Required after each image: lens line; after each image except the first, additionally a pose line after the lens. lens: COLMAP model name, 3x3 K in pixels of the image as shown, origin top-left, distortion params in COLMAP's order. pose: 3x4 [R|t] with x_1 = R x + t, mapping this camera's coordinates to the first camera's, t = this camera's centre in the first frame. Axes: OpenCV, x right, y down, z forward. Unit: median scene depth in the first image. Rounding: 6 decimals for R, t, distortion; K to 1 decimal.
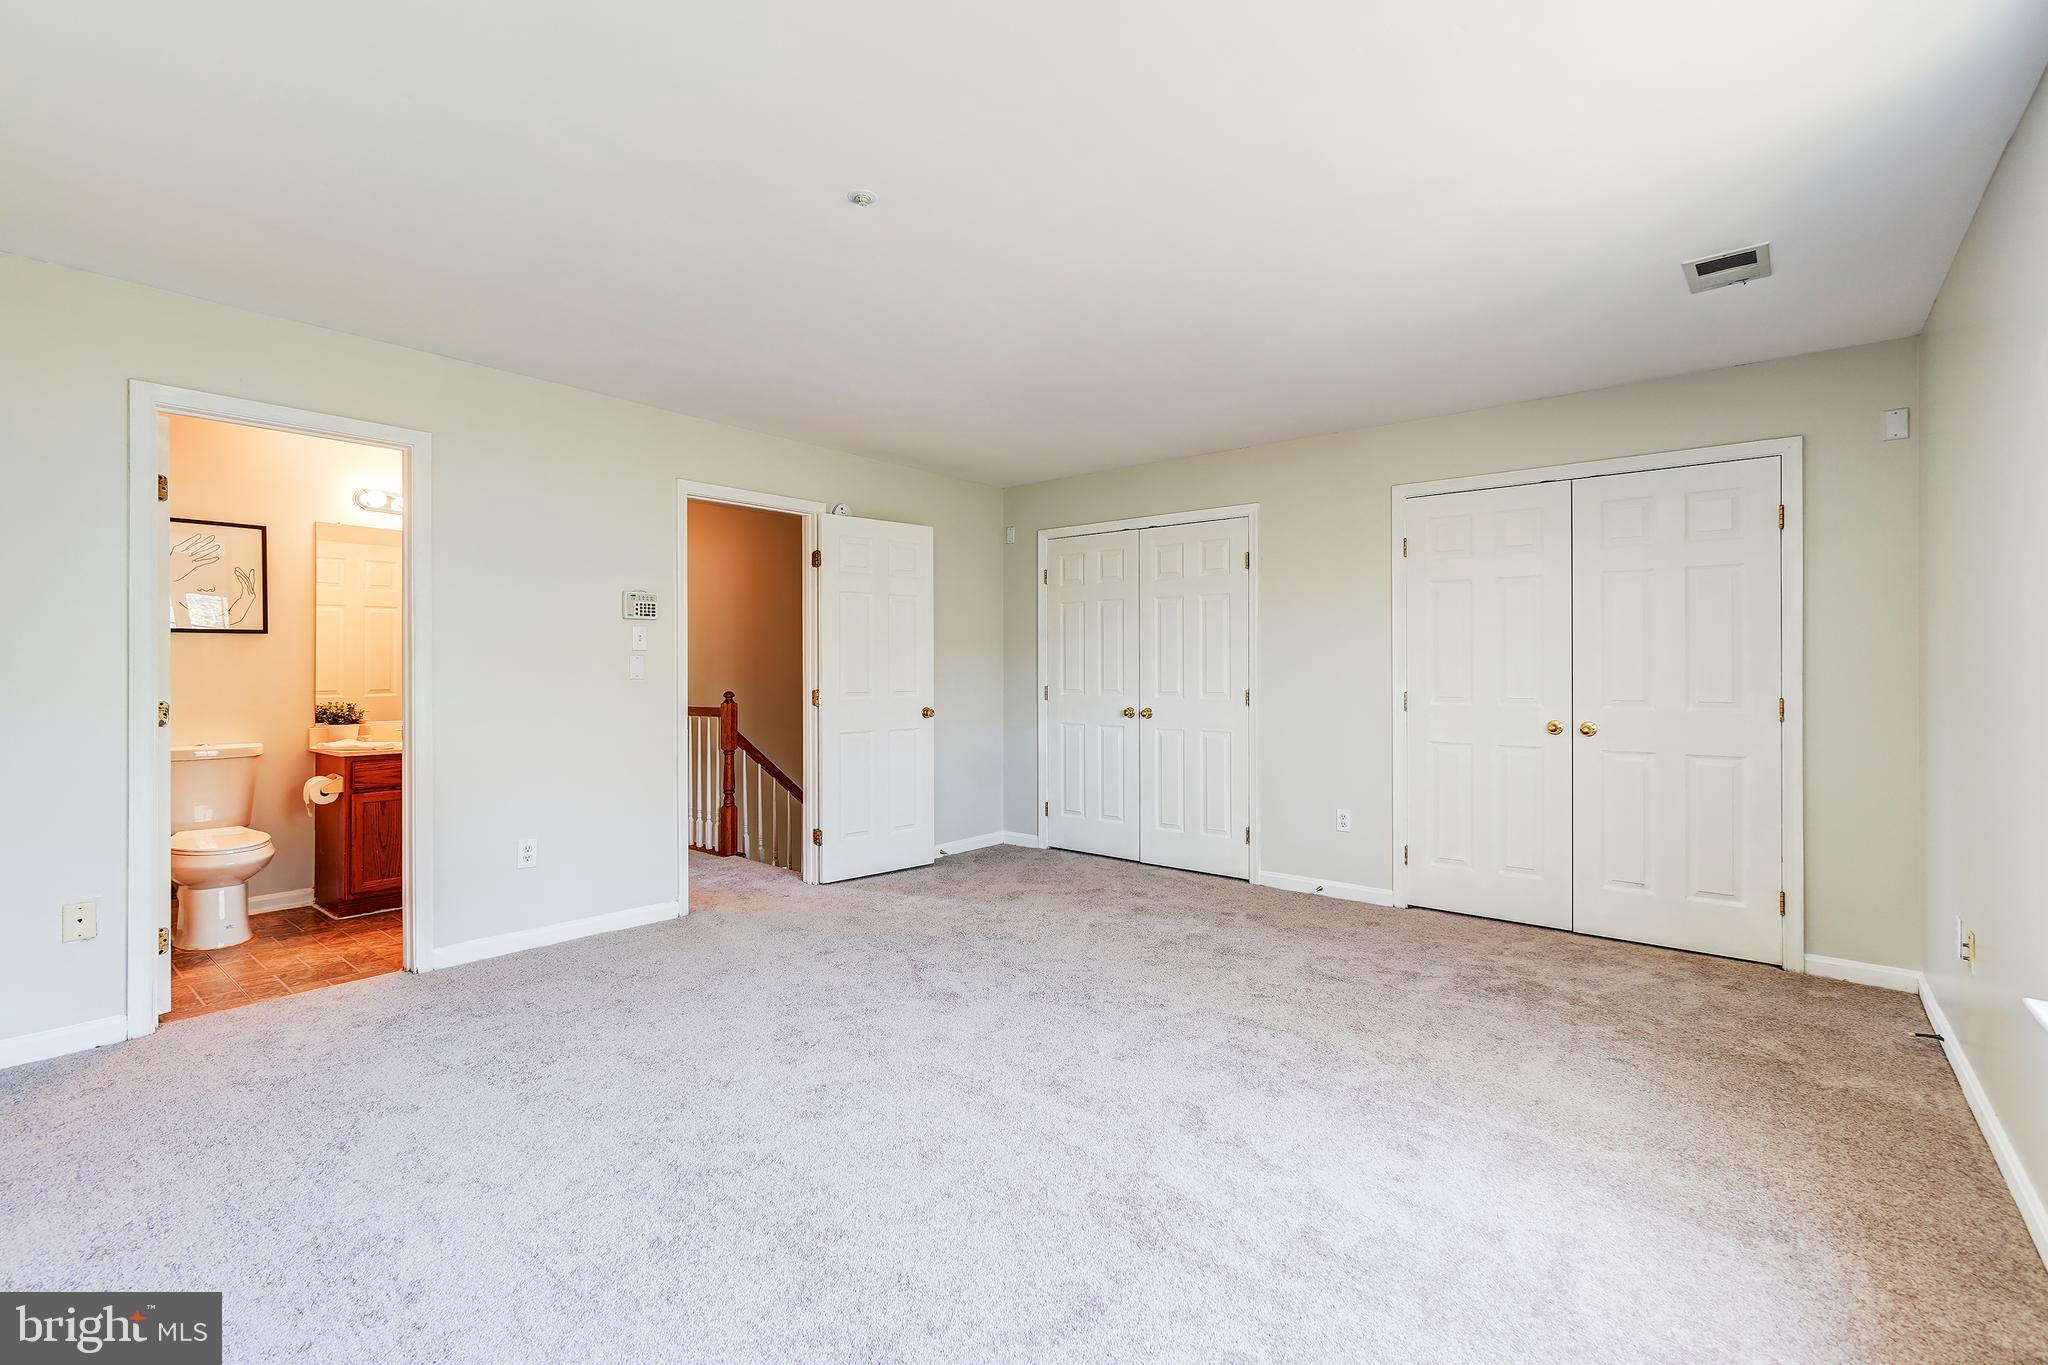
lens RADIAL K [[894.1, 0, 1022.4], [0, 894.1, 672.6], [0, 0, 1]] dist [-0.013180, 0.010782]
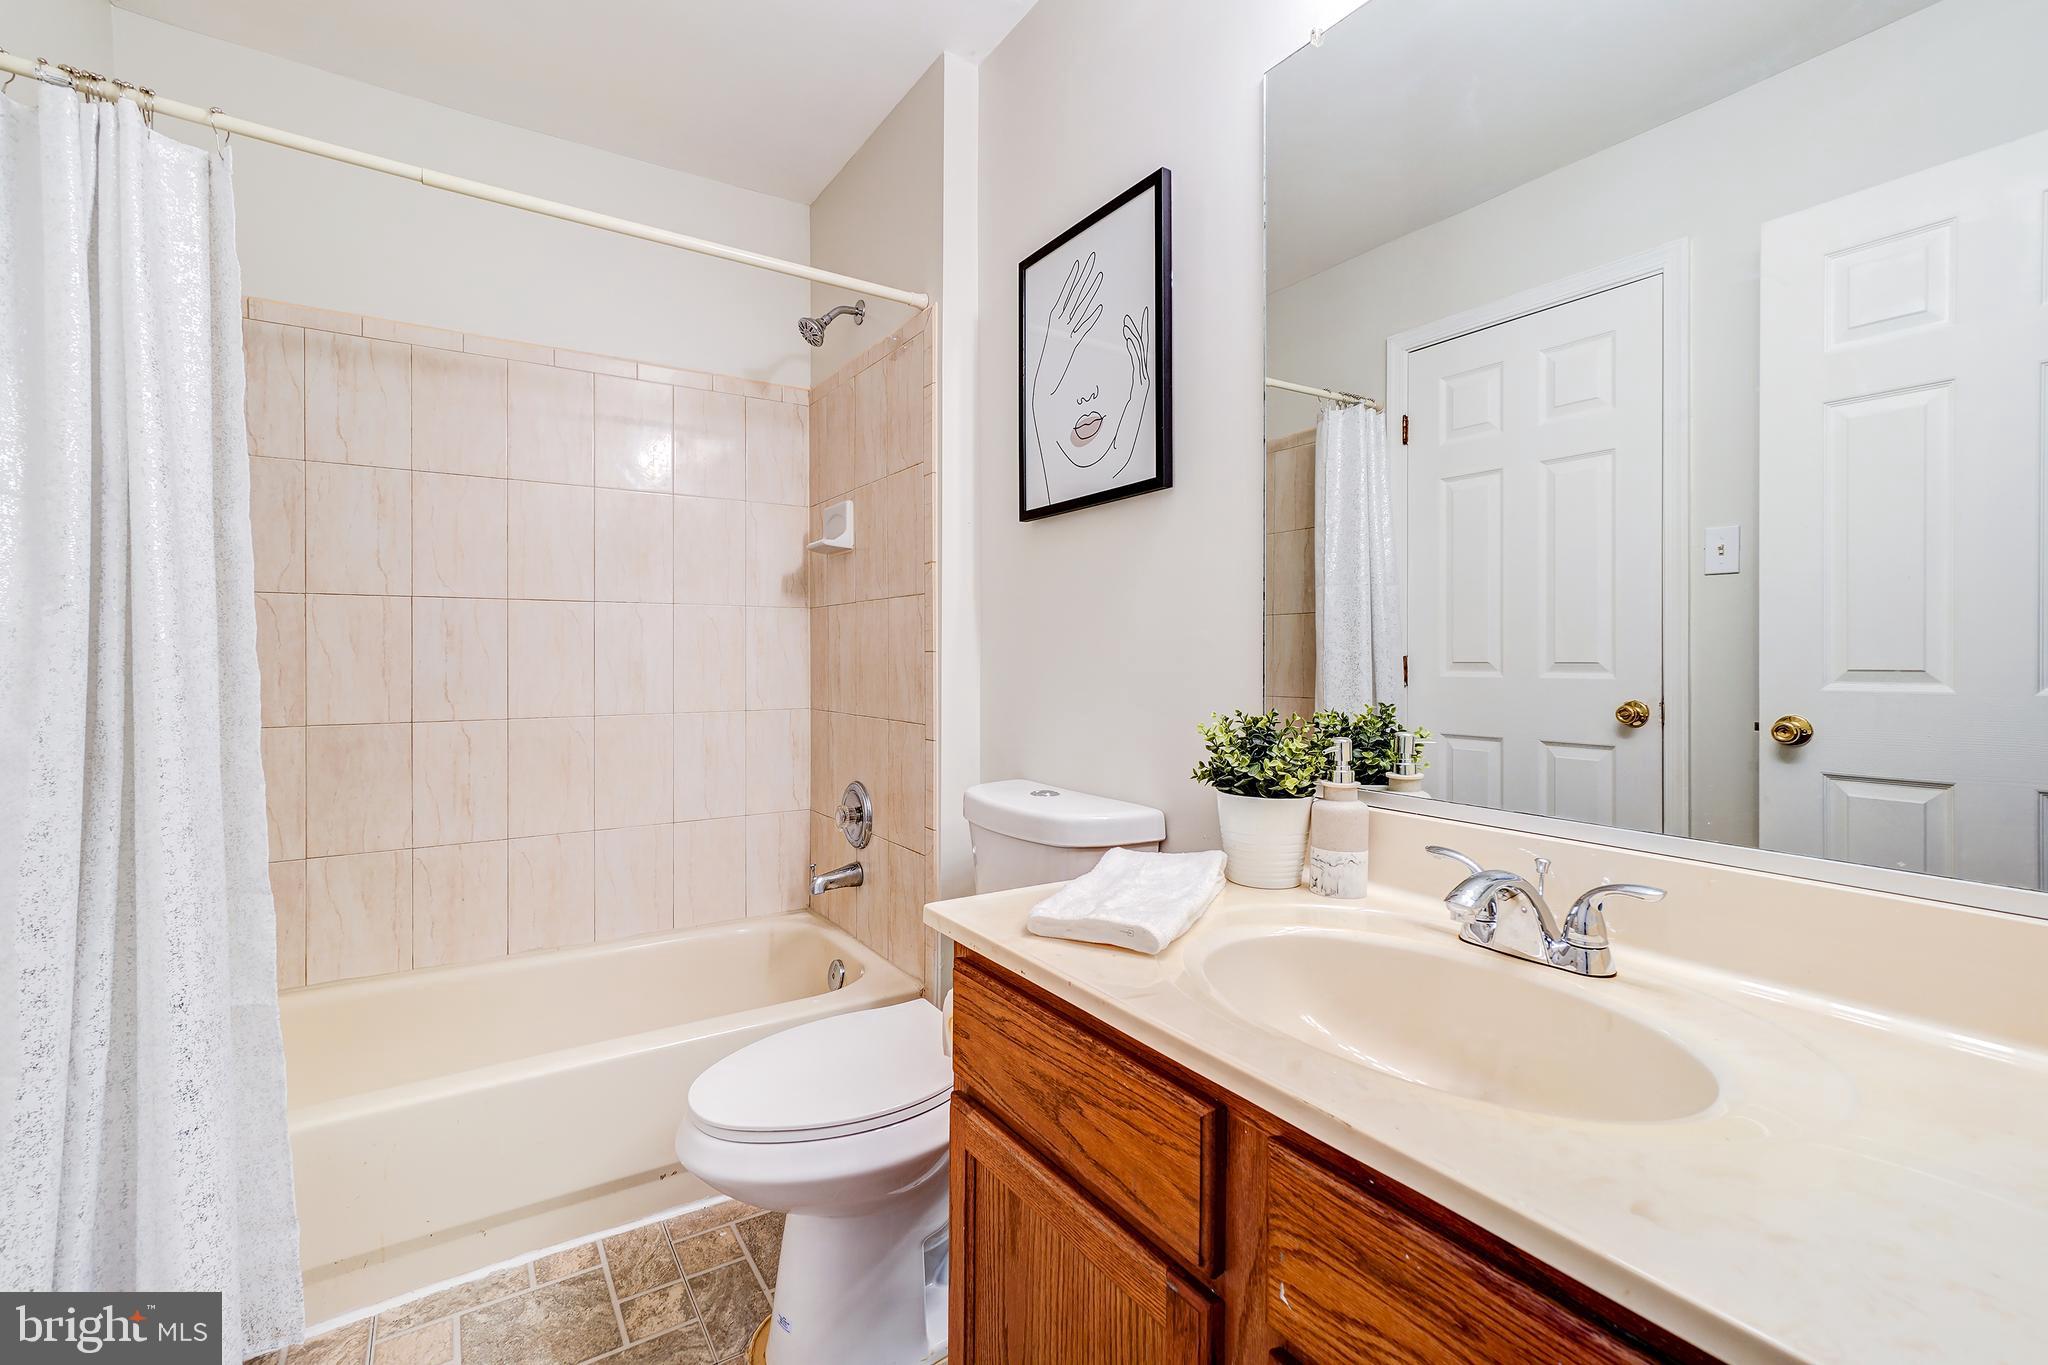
lens RADIAL K [[894.1, 0, 1014.1], [0, 894.1, 659.6], [0, 0, 1]] dist [-0.013180, 0.010782]
pose [[-0.293871, 0.007239, -0.955818, -0.513476], [0.000458, 0.999972, 0.007433, 0.018533], [0.955845, 0.001746, -0.293866, 1.051364]]
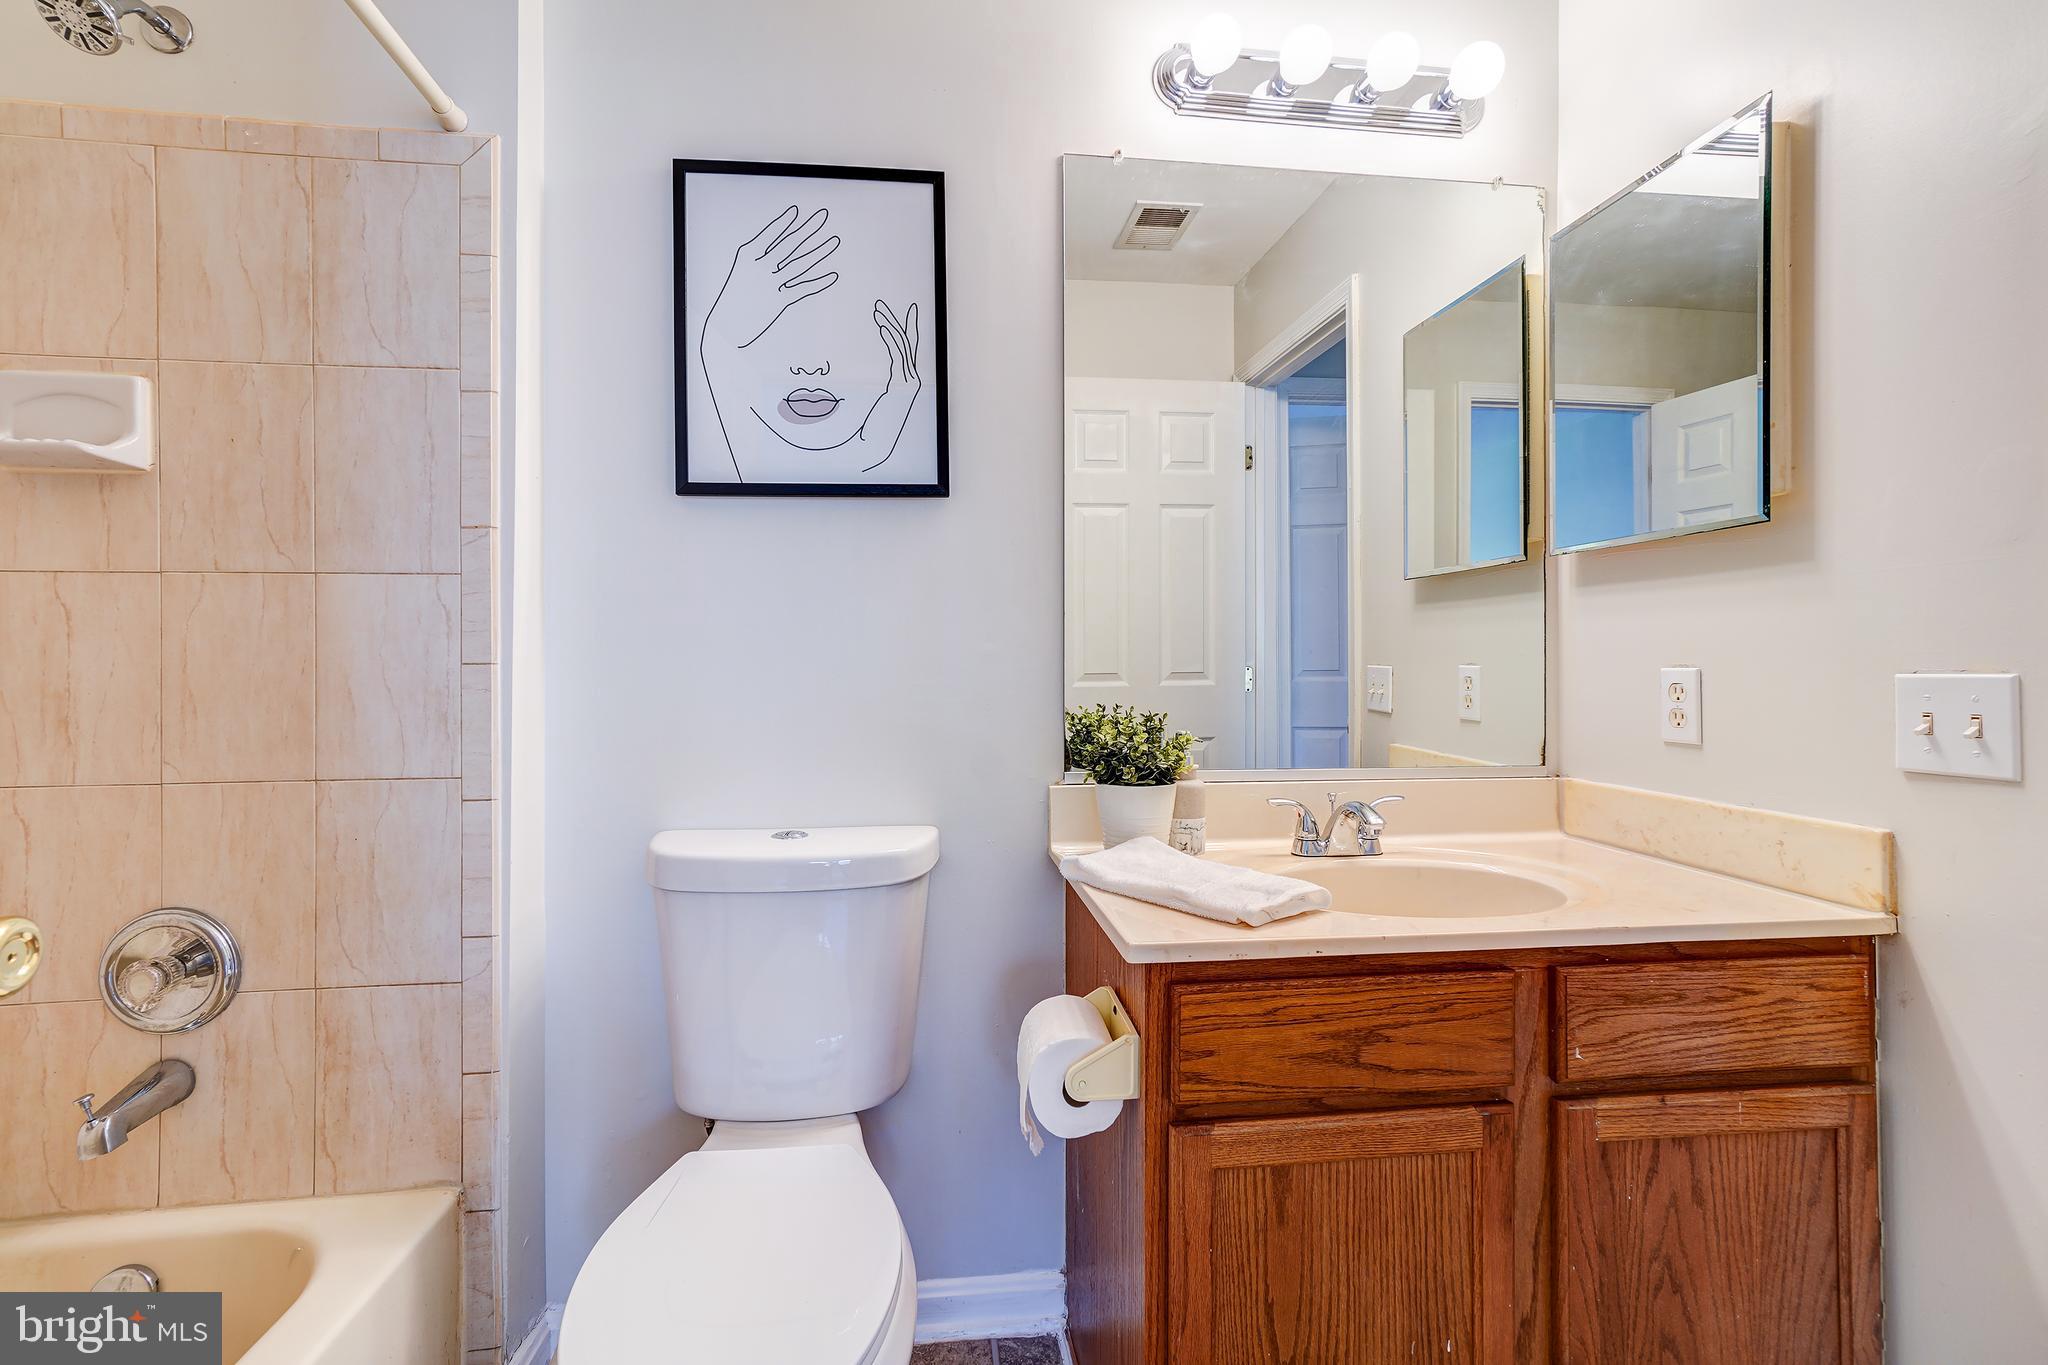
lens RADIAL K [[894.1, 0, 1018.6], [0, 894.1, 661.2], [0, 0, 1]] dist [-0.013180, 0.010782]
pose [[0.720150, -0.001818, -0.693816, -0.603310], [0.002858, 0.999996, 0.000345, 0.017304], [0.693813, -0.002231, 0.720152, 0.784687]]
